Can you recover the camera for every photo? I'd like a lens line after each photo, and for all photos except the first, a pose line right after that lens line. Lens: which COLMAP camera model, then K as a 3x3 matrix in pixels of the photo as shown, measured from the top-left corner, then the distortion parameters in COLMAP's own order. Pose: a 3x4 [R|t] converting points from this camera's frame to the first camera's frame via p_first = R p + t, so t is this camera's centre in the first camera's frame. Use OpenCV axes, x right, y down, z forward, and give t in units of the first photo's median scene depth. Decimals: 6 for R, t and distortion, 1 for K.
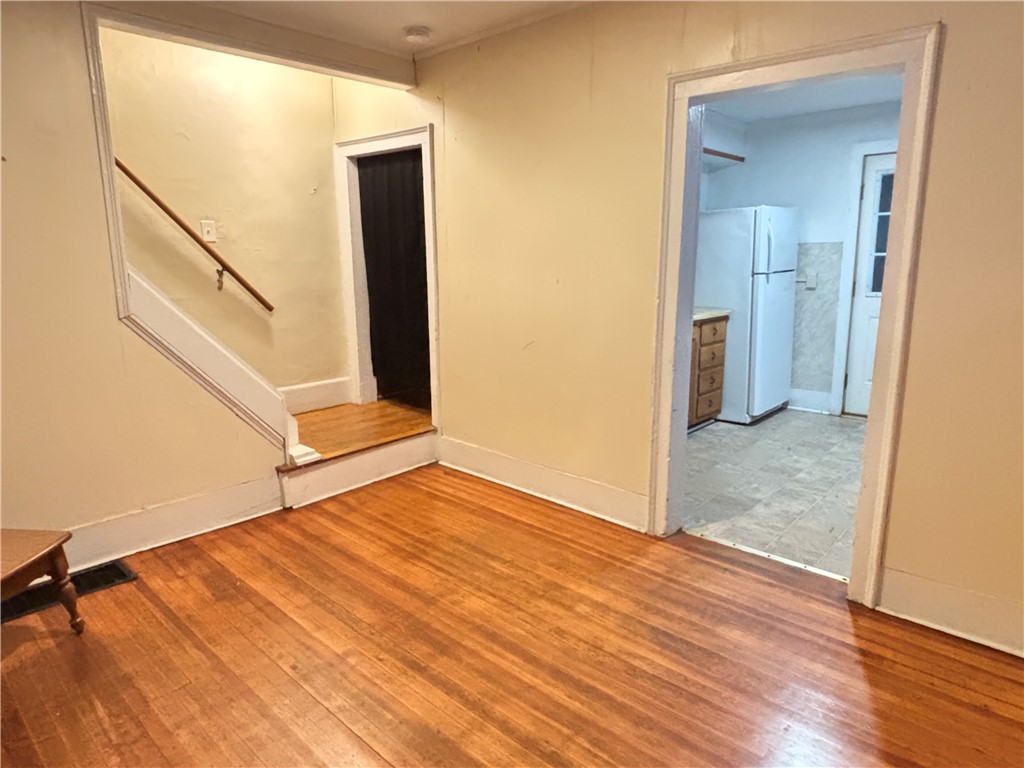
lens RADIAL K [[634.5, 0, 505.6], [0, 634.5, 381.7], [0, 0, 1]] dist [0.057217, -0.073668]
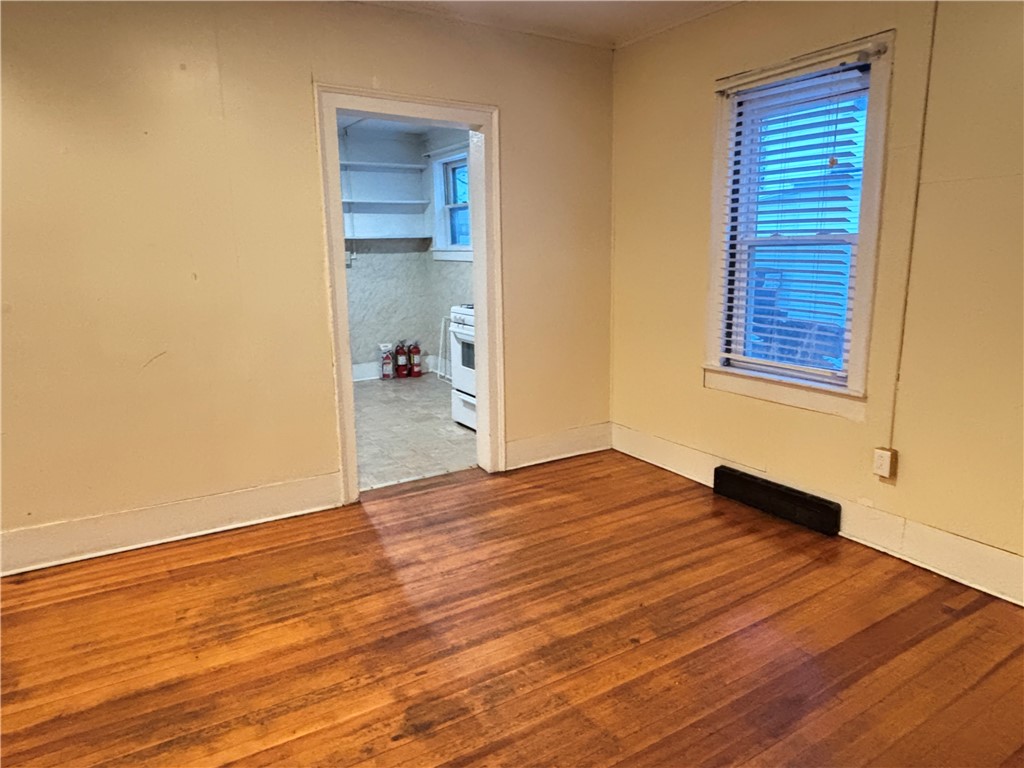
lens RADIAL K [[634.5, 0, 505.6], [0, 634.5, 381.7], [0, 0, 1]] dist [0.057217, -0.073668]
pose [[0.282306, -0.194742, 0.939350, -0.641650], [0.198066, 0.969914, 0.141553, -0.060696], [-0.938655, 0.146092, 0.312384, 0.353656]]
